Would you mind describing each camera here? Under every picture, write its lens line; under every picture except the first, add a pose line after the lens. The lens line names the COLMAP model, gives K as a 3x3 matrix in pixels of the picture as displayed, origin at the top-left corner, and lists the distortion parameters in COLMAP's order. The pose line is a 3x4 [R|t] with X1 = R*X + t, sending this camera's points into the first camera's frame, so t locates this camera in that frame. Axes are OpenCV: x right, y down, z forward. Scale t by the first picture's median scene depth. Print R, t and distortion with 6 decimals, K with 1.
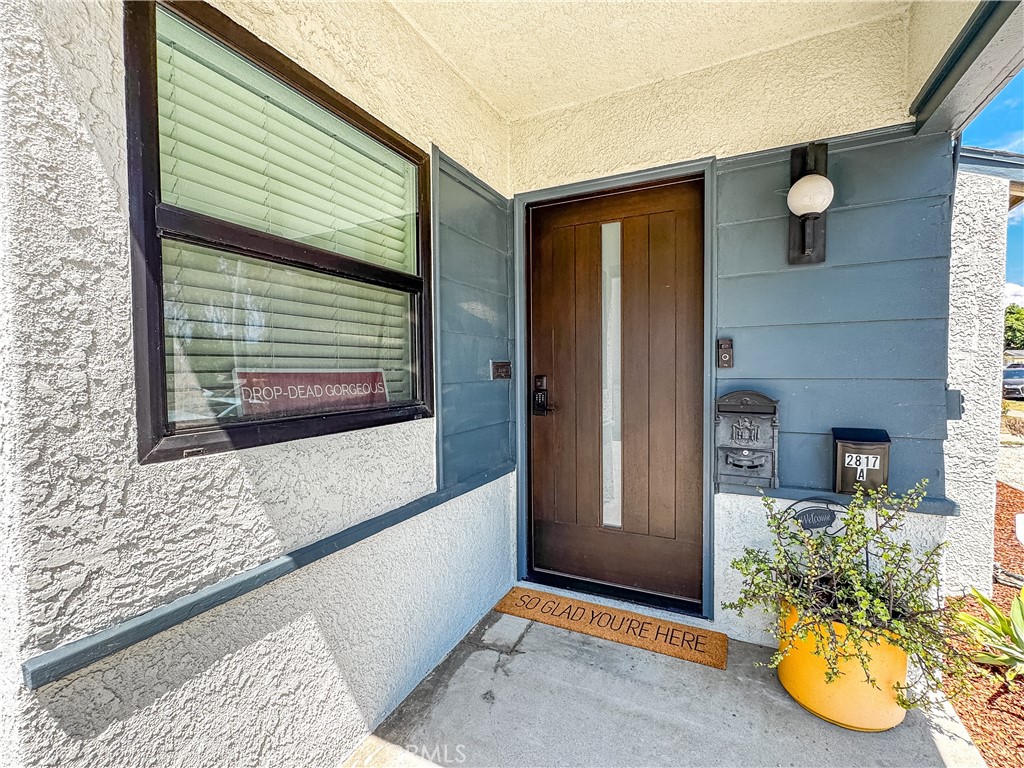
lens RADIAL K [[470.2, 0, 508.2], [0, 470.2, 384.4], [0, 0, 1]] dist [-0.014512, 0.000050]
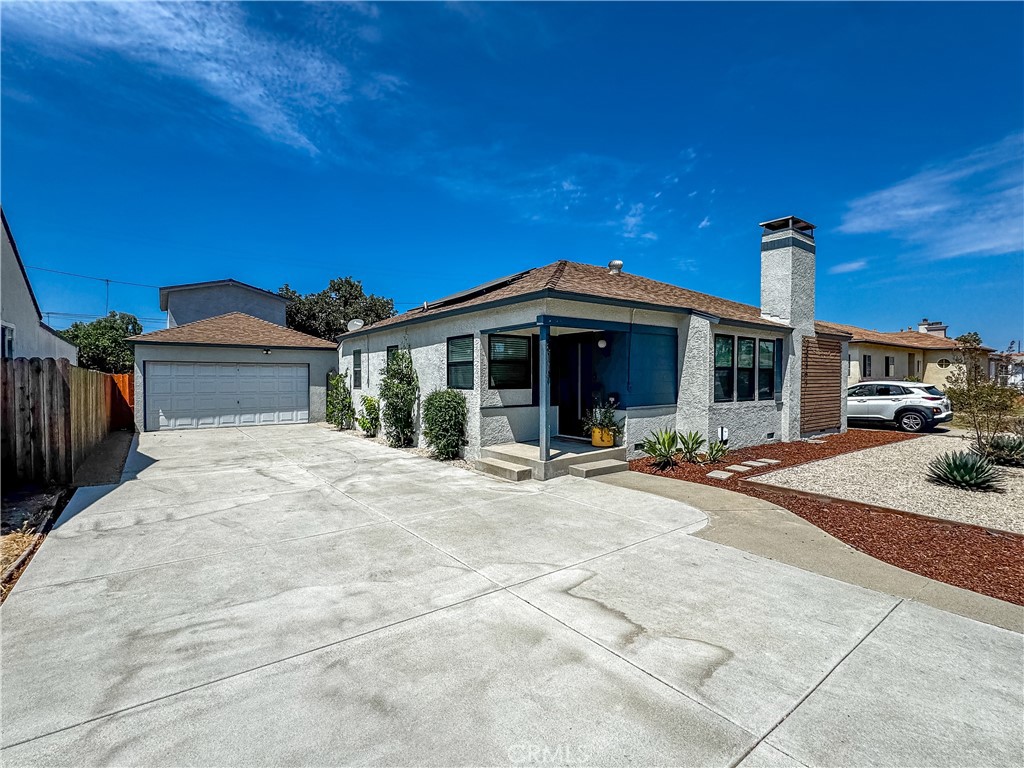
lens RADIAL K [[470.2, 0, 508.2], [0, 470.2, 384.4], [0, 0, 1]] dist [-0.014512, 0.000050]
pose [[0.890269, 0.015221, -0.455181, 2.829546], [-0.022917, 0.999672, -0.011394, 0.127993], [0.454859, 0.020575, 0.890326, -5.301777]]
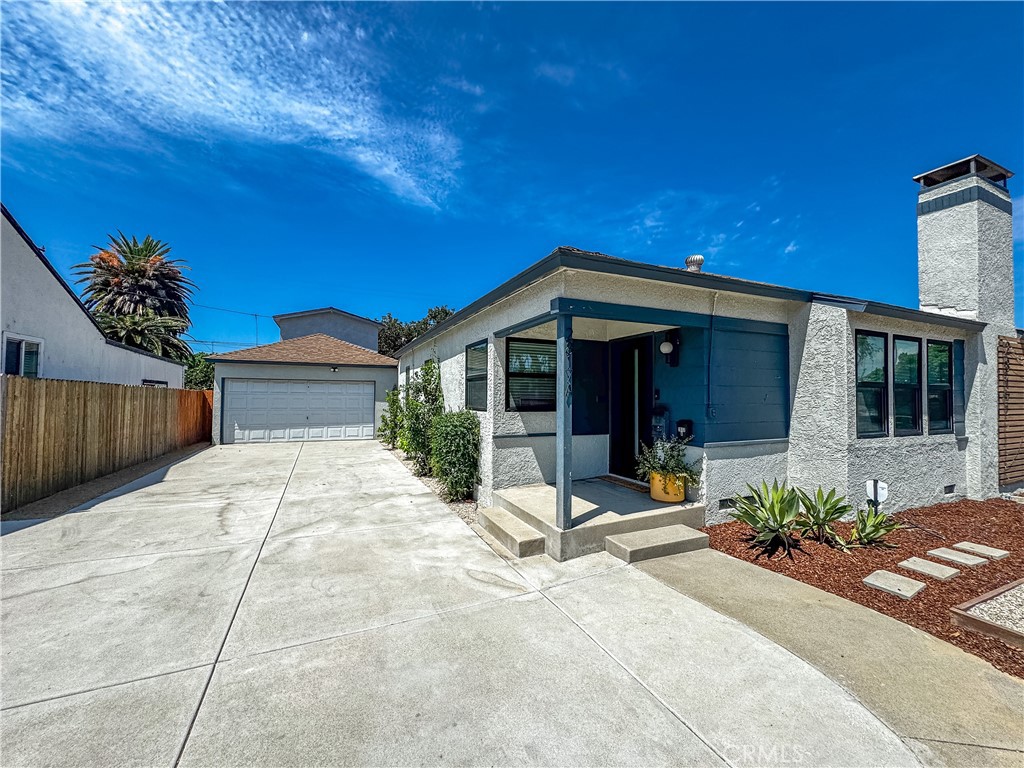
lens RADIAL K [[409.9, 0, 509.7], [0, 409.9, 384.0], [0, 0, 1]] dist [-0.004251, -0.000110]
pose [[0.770197, -0.003399, -0.637798, 2.322940], [-0.036445, 0.998117, -0.049329, 0.047106], [0.636764, 0.061238, 0.768623, -2.701998]]
